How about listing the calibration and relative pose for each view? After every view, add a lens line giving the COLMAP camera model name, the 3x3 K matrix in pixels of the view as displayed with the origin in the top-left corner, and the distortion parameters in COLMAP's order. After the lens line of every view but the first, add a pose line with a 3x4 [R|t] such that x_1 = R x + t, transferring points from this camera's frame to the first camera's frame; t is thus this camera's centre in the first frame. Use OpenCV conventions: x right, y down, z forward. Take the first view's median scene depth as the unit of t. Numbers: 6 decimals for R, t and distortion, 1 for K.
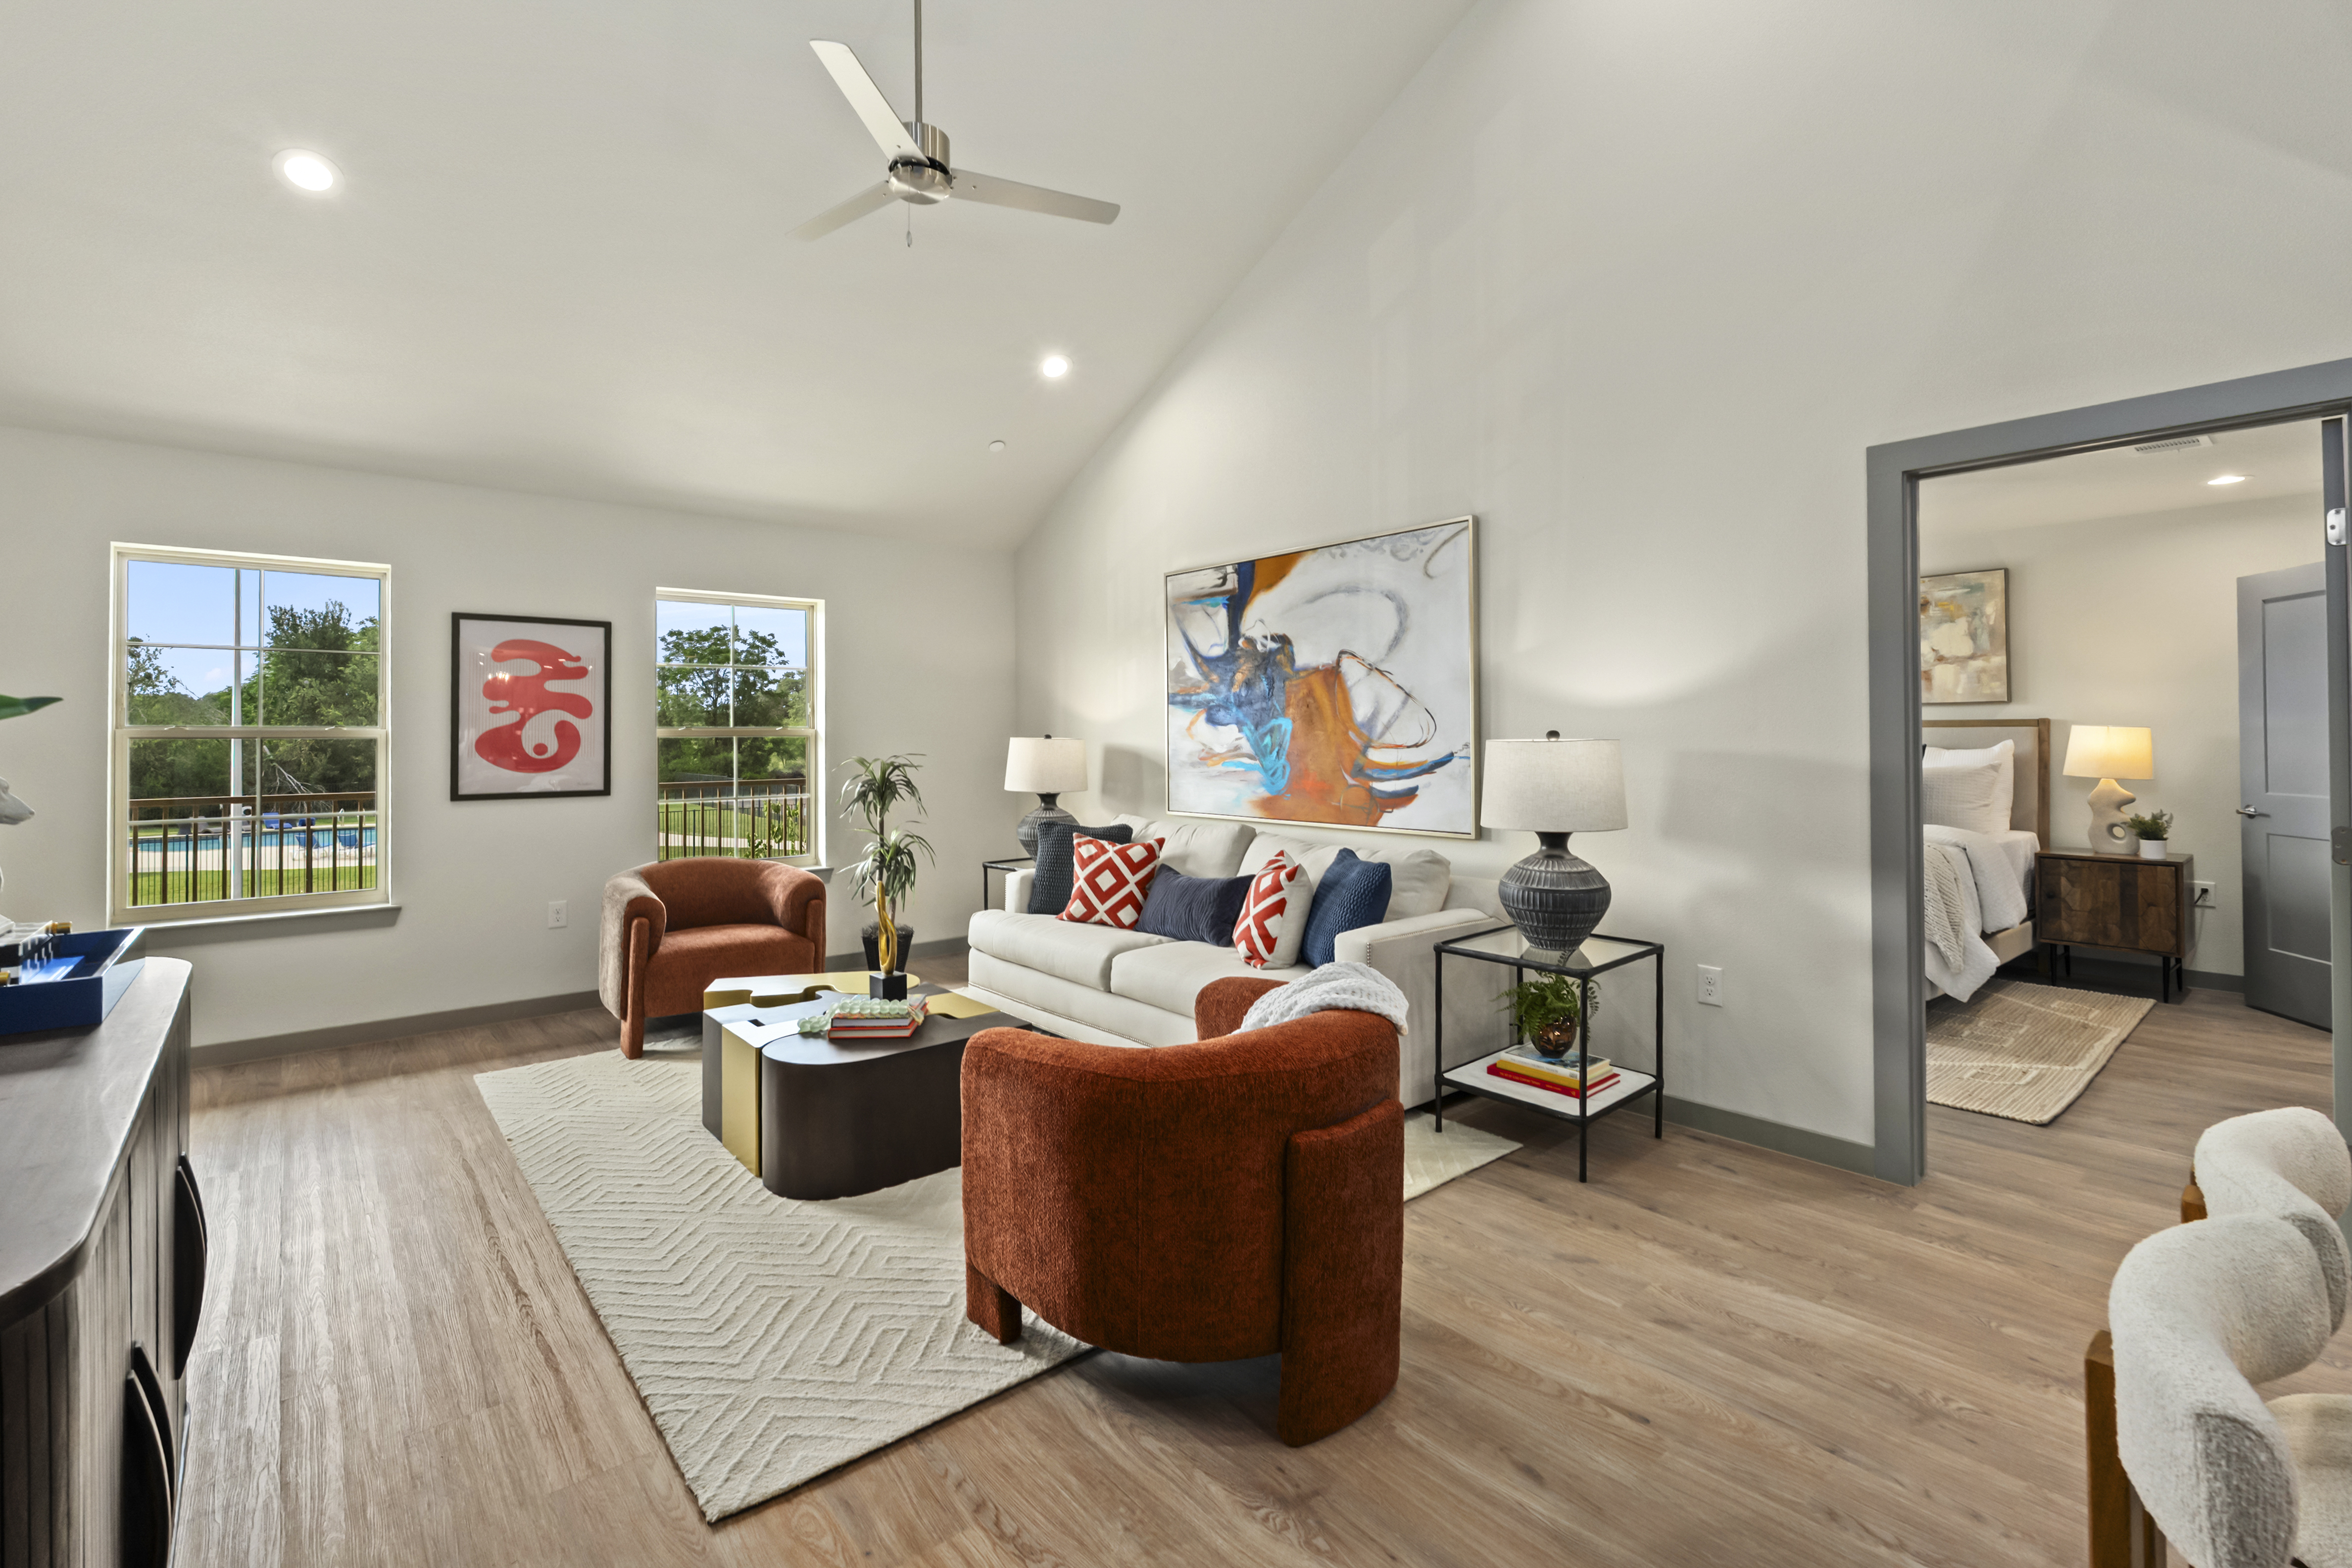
lens RADIAL K [[1045.9, 0, 1189.8], [0, 1045.9, 722.9], [0, 0, 1]] dist [-0.007139, 0.001263]
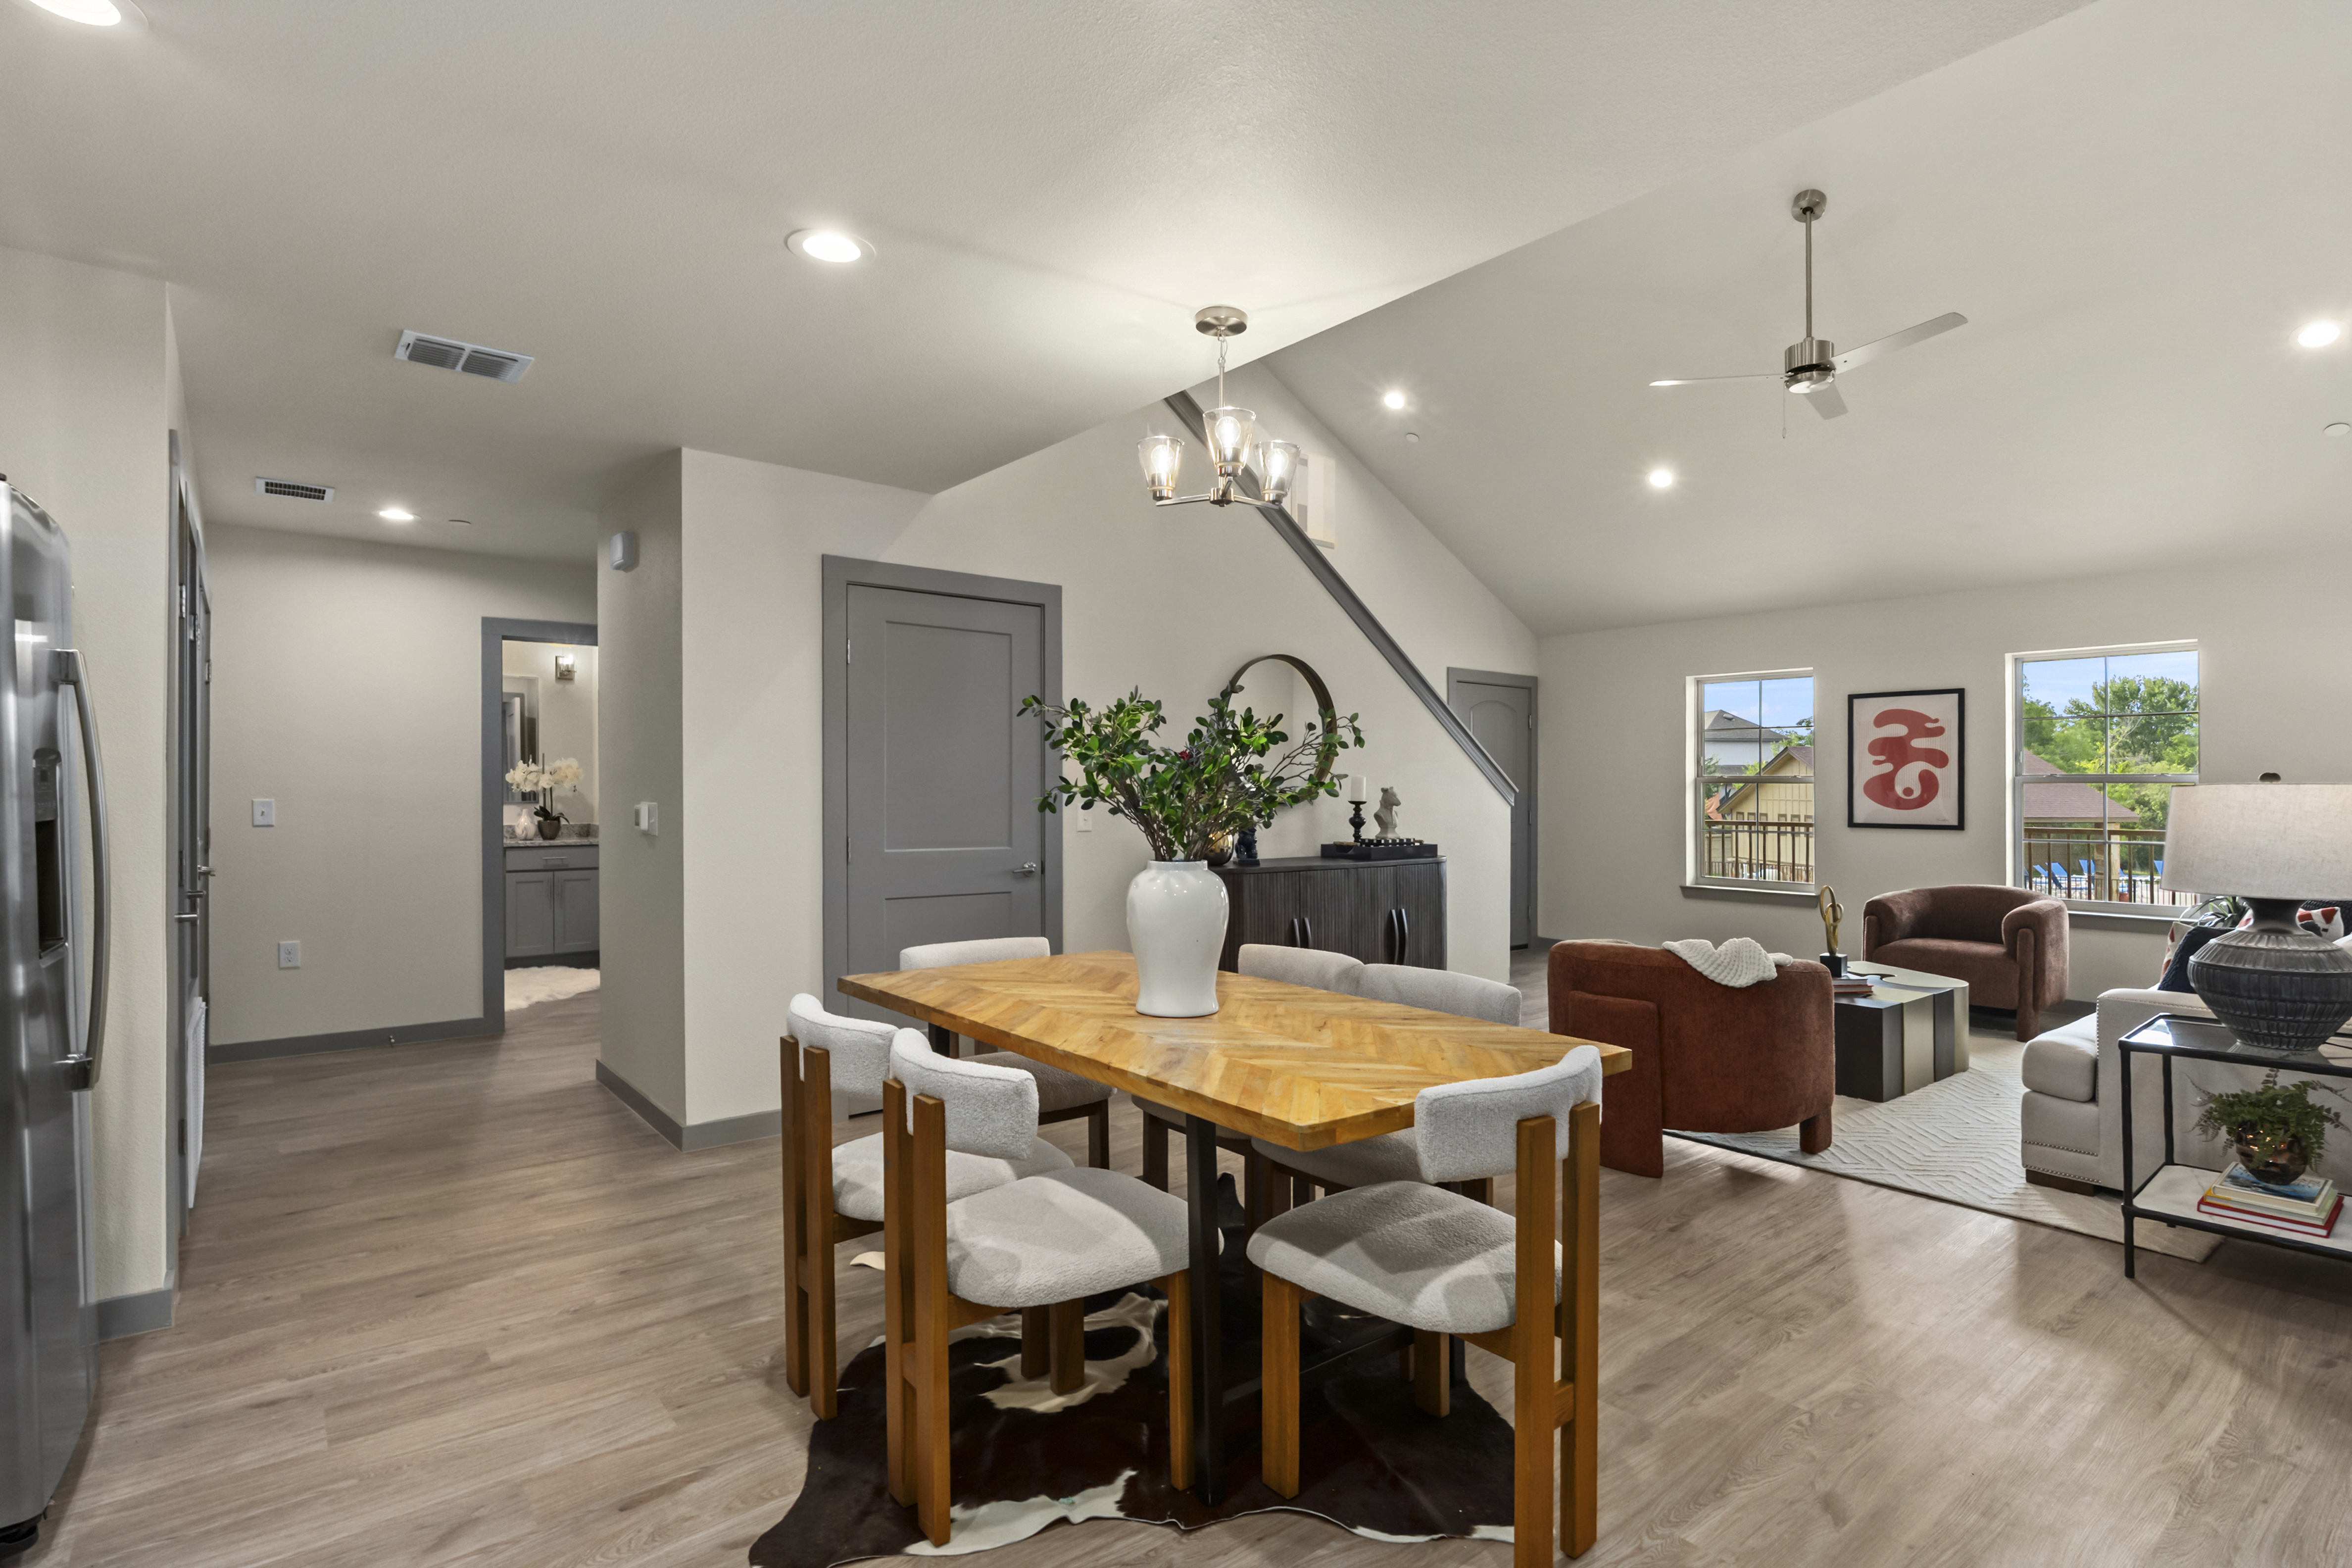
lens RADIAL K [[1189.8, 0, 1188.8], [0, 1189.8, 760.8], [0, 0, 1]] dist [-0.005451, 0.000603]
pose [[-0.025771, -0.017639, -0.999512, 0.884852], [0.009087, 0.999799, -0.017878, 0.004461], [0.999627, -0.009544, -0.025605, 0.138841]]
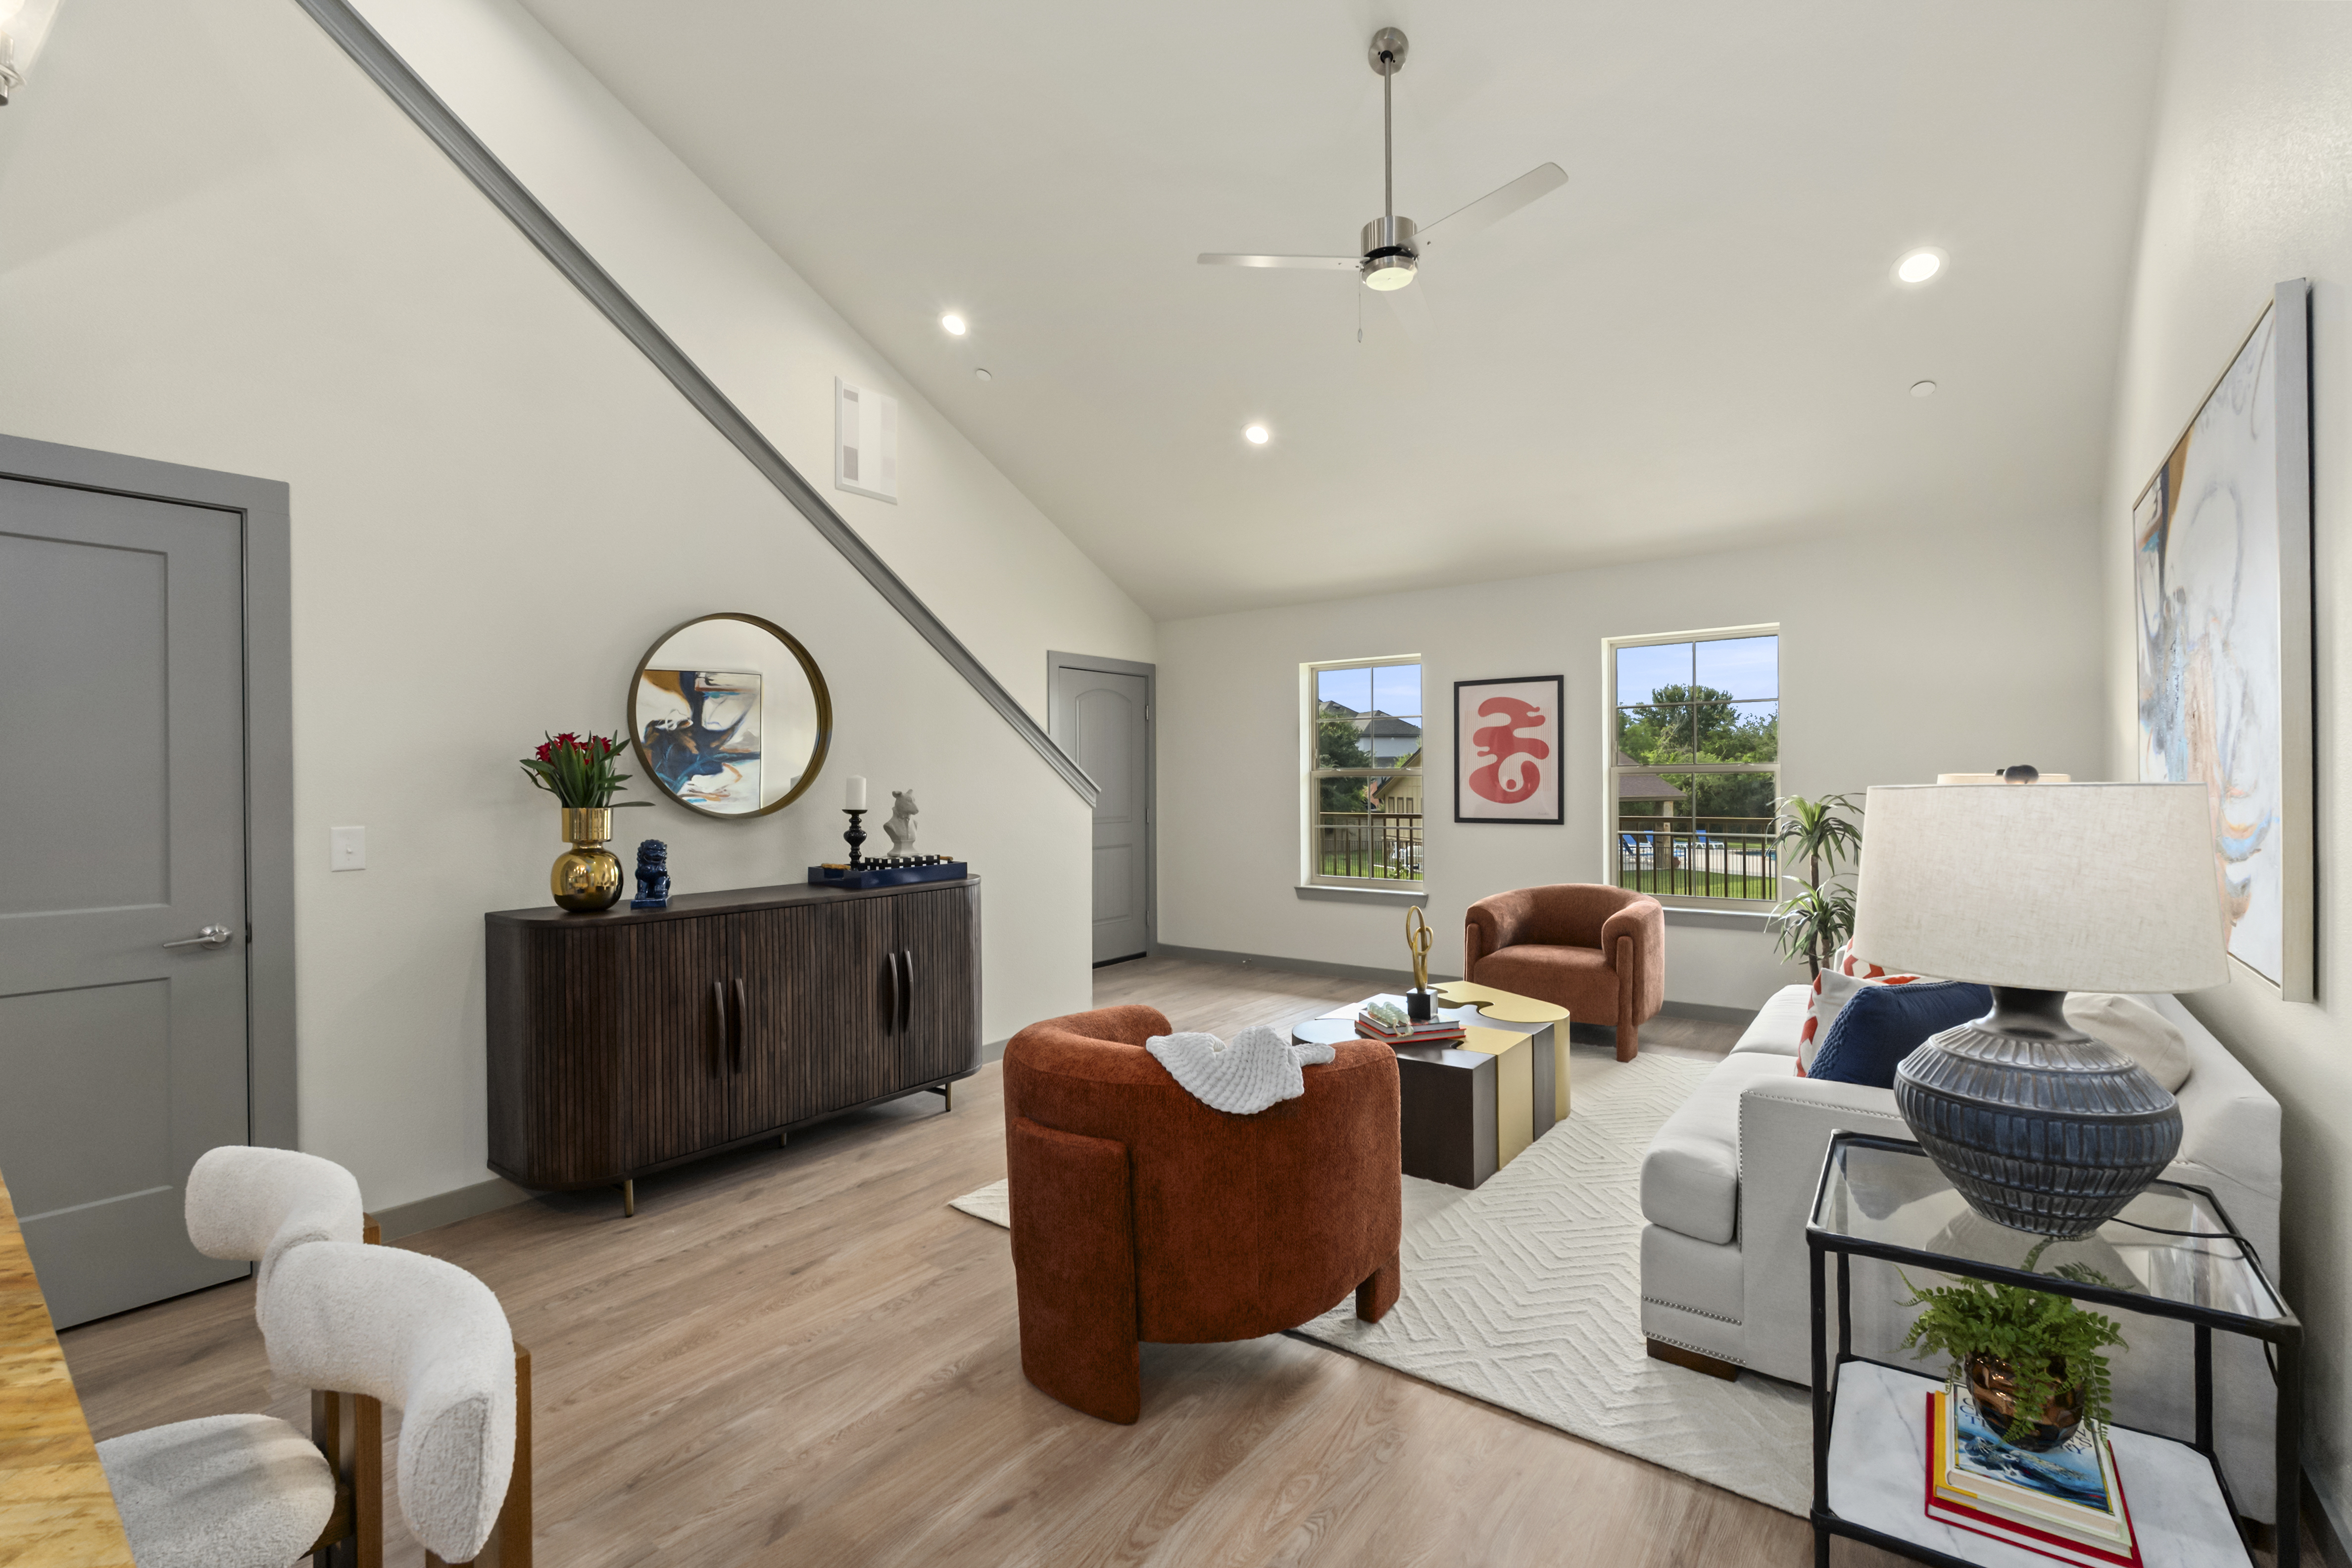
lens RADIAL K [[1045.9, 0, 1193.2], [0, 1045.9, 771.9], [0, 0, 1]] dist [-0.007139, 0.001263]
pose [[0.211672, -0.003798, -0.977333, 0.510877], [0.021396, 0.999771, 0.000749, 0.001061], [0.977107, -0.021070, 0.211705, 0.367625]]
